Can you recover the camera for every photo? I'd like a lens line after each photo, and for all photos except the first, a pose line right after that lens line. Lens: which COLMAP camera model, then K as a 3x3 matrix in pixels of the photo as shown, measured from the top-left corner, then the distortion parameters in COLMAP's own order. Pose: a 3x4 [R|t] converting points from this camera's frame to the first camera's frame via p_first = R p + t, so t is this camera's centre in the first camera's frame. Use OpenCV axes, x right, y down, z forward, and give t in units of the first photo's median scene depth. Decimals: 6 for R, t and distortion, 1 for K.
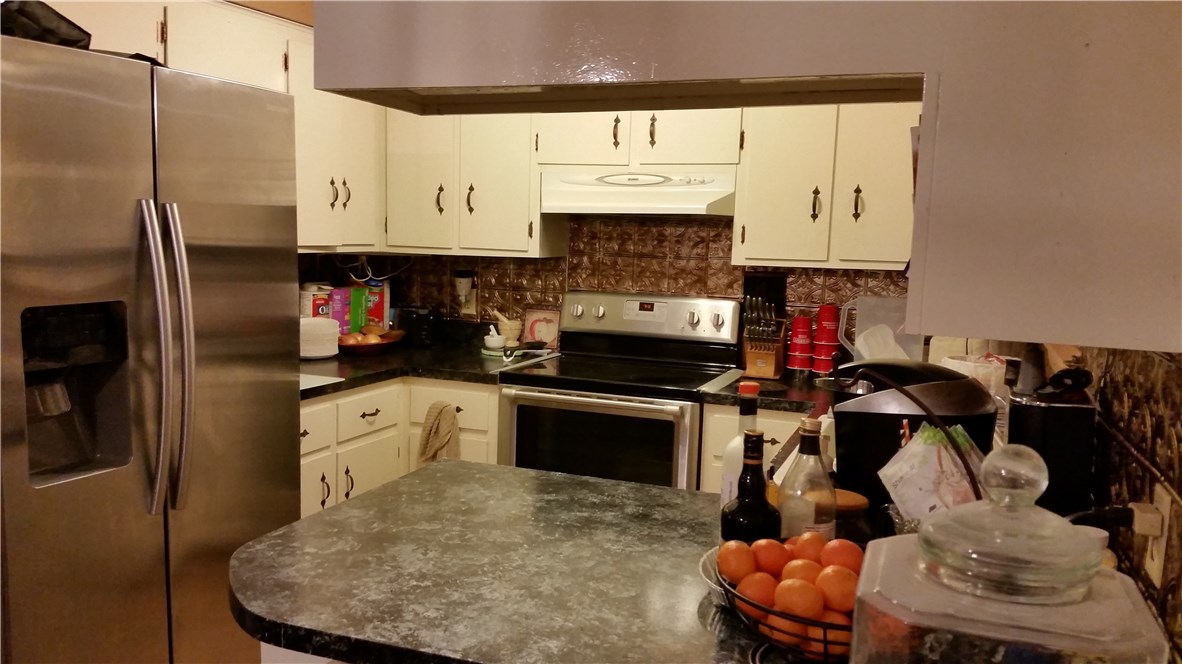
lens RADIAL K [[913.9, 0, 587.7], [0, 913.9, 340.6], [0, 0, 1]] dist [0.013109, 0.001996]
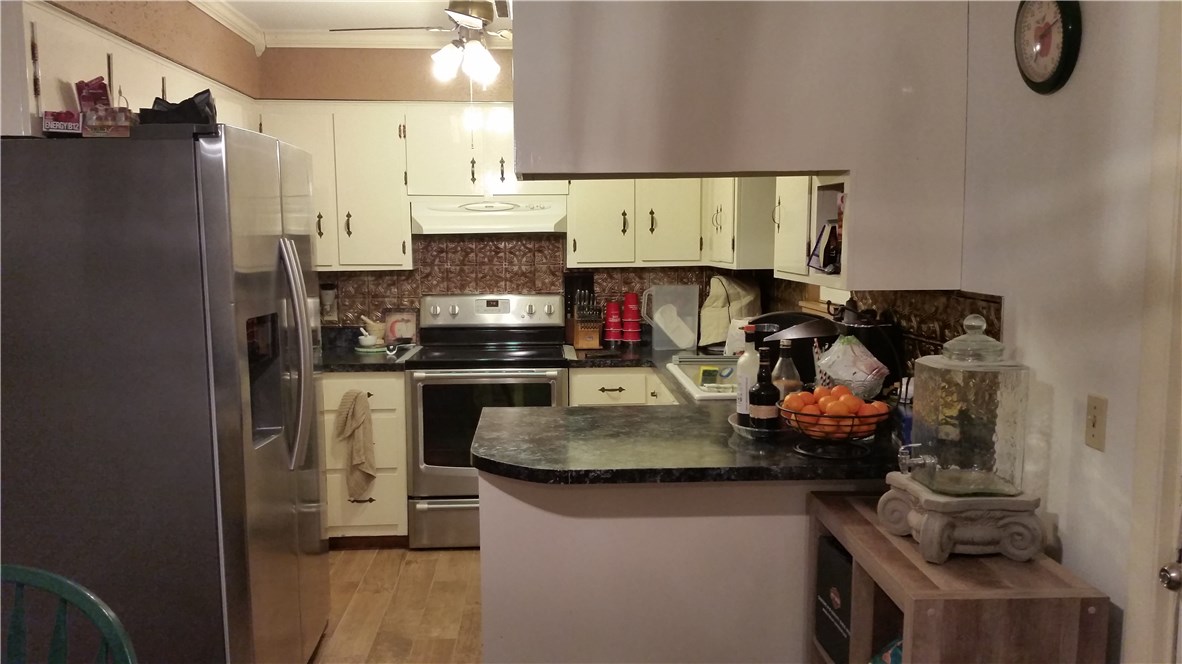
lens RADIAL K [[913.9, 0, 587.7], [0, 913.9, 340.6], [0, 0, 1]] dist [0.013109, 0.001996]
pose [[0.910161, -0.080178, 0.406422, -0.357396], [0.081511, 0.996573, 0.014062, 0.008356], [-0.406157, 0.020329, 0.913577, -0.246054]]
